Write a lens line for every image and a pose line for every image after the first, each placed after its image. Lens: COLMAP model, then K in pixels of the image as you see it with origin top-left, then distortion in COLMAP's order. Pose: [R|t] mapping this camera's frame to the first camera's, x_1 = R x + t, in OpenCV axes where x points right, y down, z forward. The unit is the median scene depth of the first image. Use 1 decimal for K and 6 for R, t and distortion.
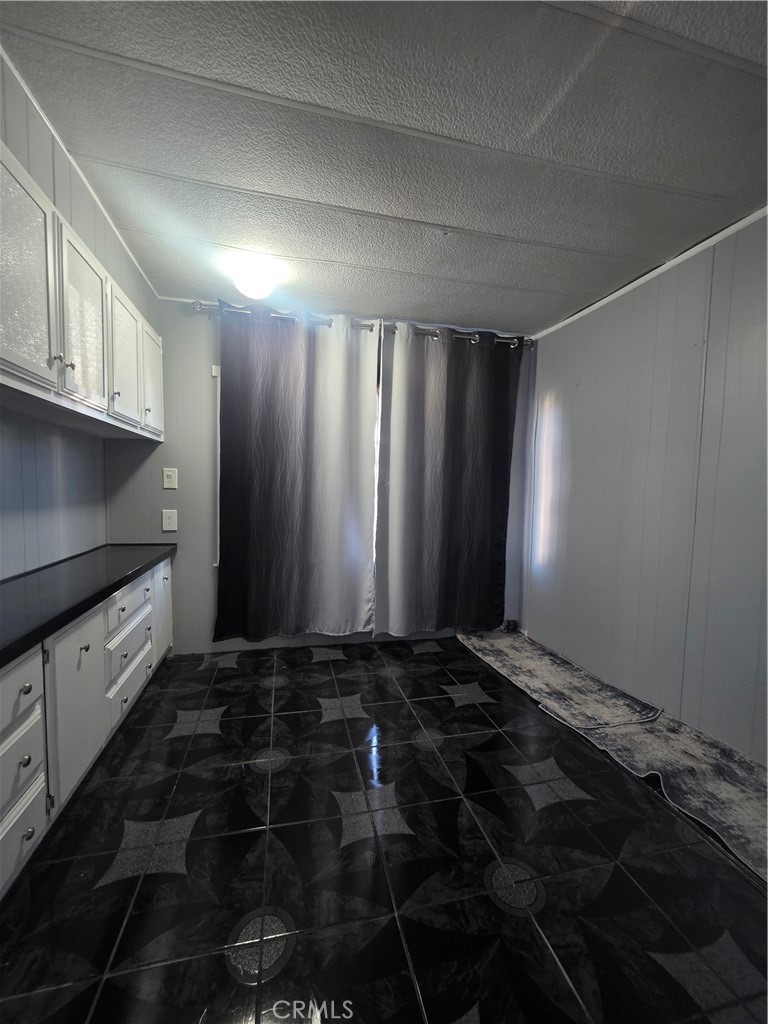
lens RADIAL K [[412.3, 0, 383.2], [0, 412.3, 507.9], [0, 0, 1]] dist [0.003722, 0.001765]
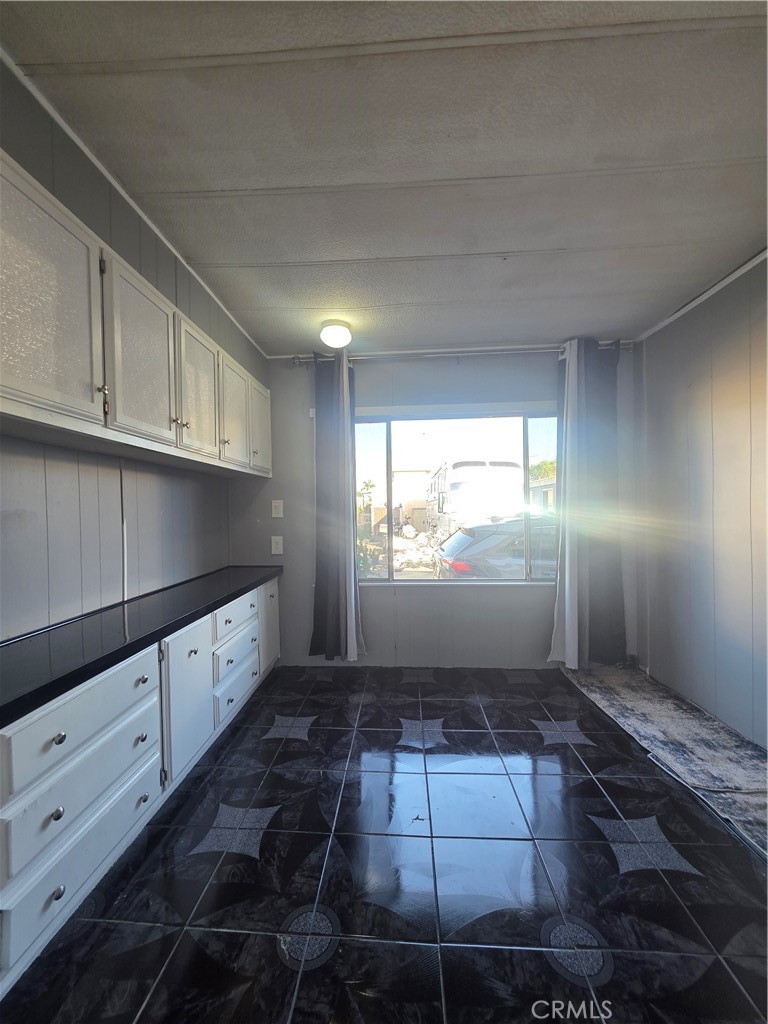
lens RADIAL K [[412.3, 0, 383.9], [0, 412.3, 506.5], [0, 0, 1]] dist [0.003722, 0.001765]
pose [[0.957644, -0.038241, -0.285403, 0.117373], [0.021411, 0.997855, -0.061859, -0.000575], [0.287157, 0.053129, 0.956409, -0.019491]]
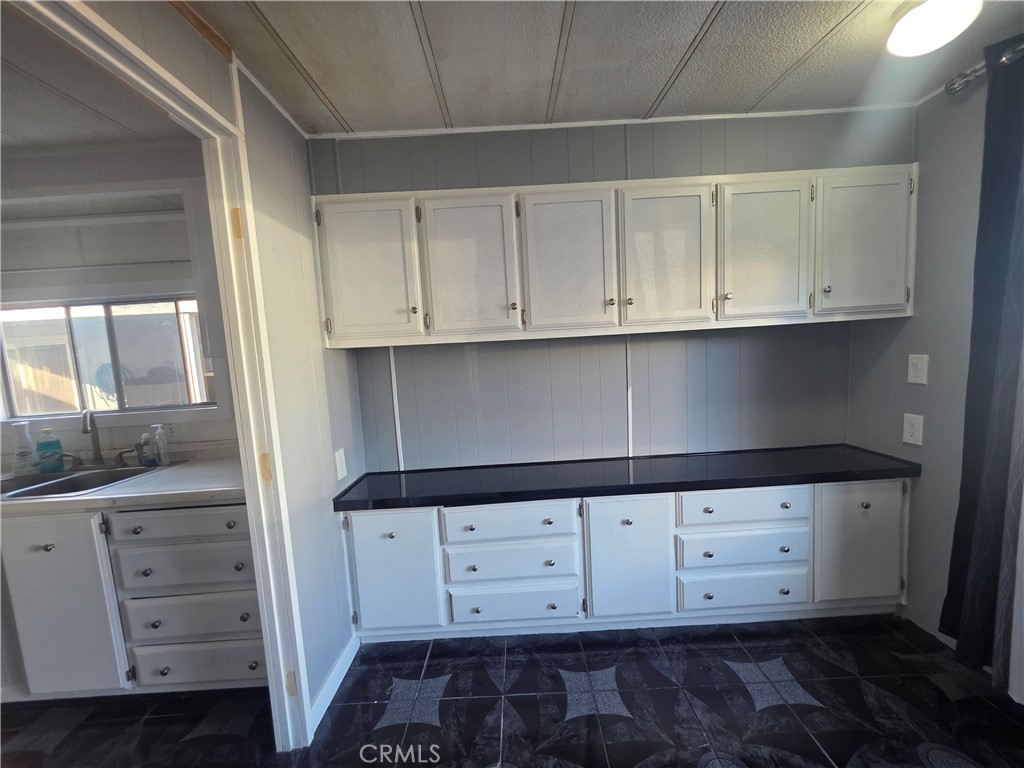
lens RADIAL K [[412.3, 0, 510.2], [0, 412.3, 393.9], [0, 0, 1]] dist [0.003722, 0.001765]
pose [[-0.232750, 0.095541, -0.967832, 0.371398], [0.003382, 0.995236, 0.097433, -0.120718], [0.972531, 0.019405, -0.231964, 0.608058]]
